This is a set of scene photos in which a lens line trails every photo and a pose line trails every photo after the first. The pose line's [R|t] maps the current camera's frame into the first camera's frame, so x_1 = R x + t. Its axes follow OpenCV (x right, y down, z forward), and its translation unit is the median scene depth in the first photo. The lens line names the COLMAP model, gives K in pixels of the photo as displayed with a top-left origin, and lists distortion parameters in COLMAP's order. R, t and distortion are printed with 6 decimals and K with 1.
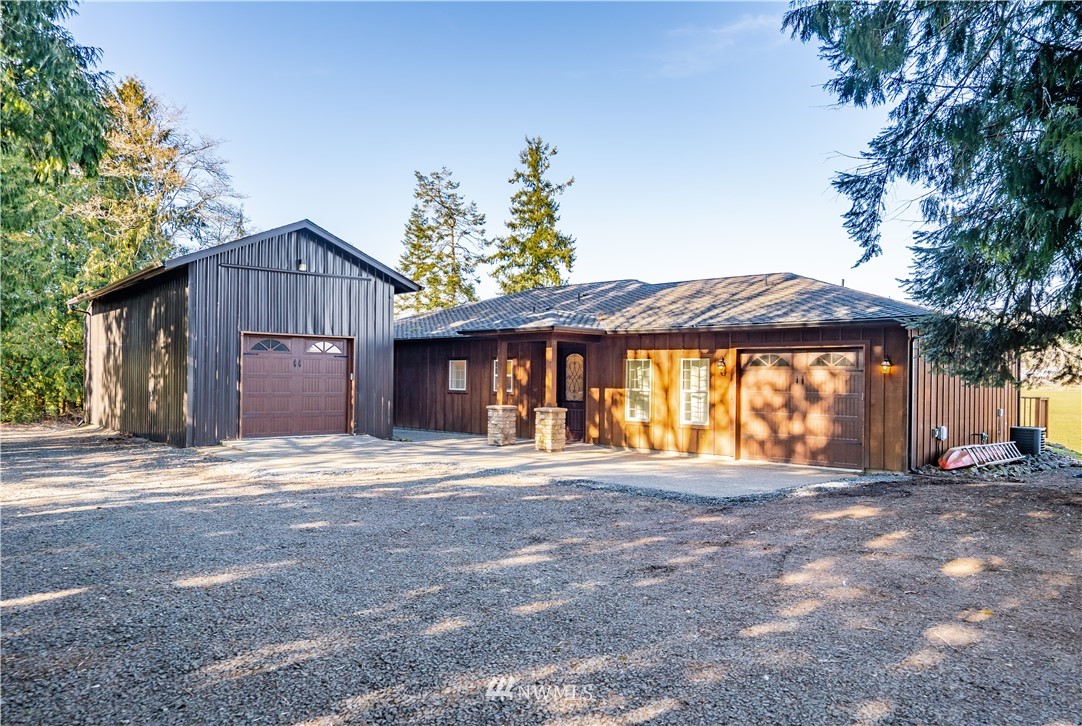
lens RADIAL K [[757.6, 0, 550.2], [0, 757.6, 367.9], [0, 0, 1]] dist [-0.001813, 0.003172]
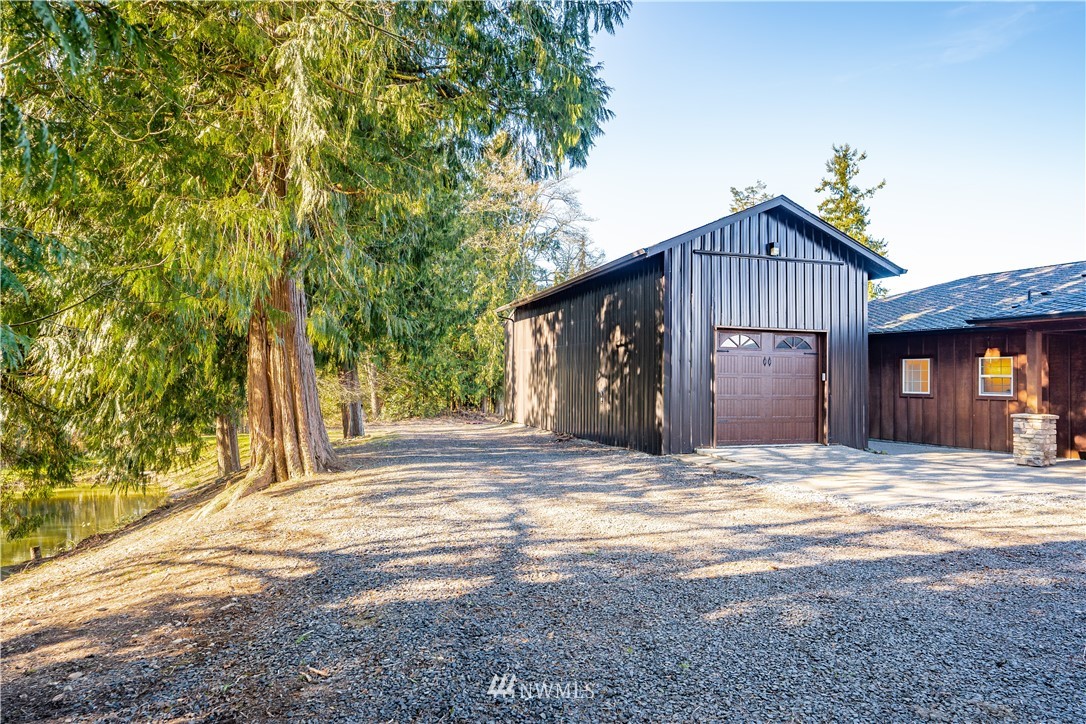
lens RADIAL K [[667.9, 0, 550.0], [0, 667.9, 357.1], [0, 0, 1]] dist [-0.009160, 0.000439]
pose [[0.925778, -0.011623, -0.377889, -0.101533], [0.002002, 0.999664, -0.025841, 0.003107], [0.378062, 0.023166, 0.925490, 0.070068]]
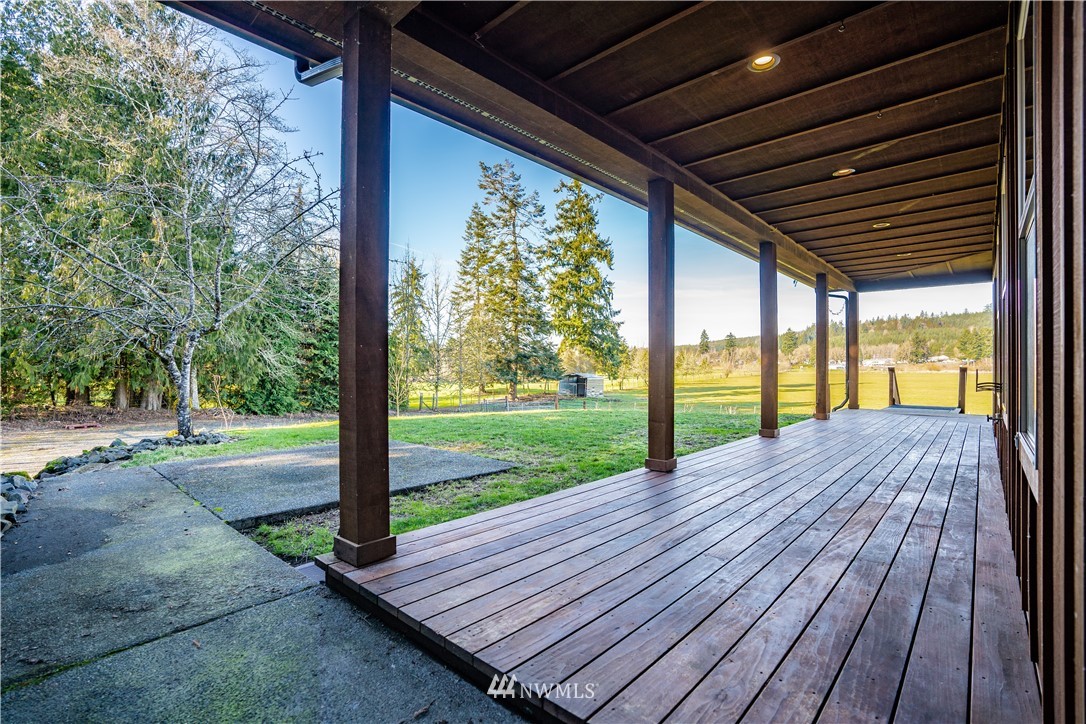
lens RADIAL K [[505.7, 0, 545.5], [0, 505.7, 360.3], [0, 0, 1]] dist [-0.061083, 0.019818]
pose [[0.999946, -0.007689, 0.006982, -0.156335], [0.007714, 0.999964, -0.003519, 0.020125], [-0.006955, 0.003573, 0.999969, 0.524277]]
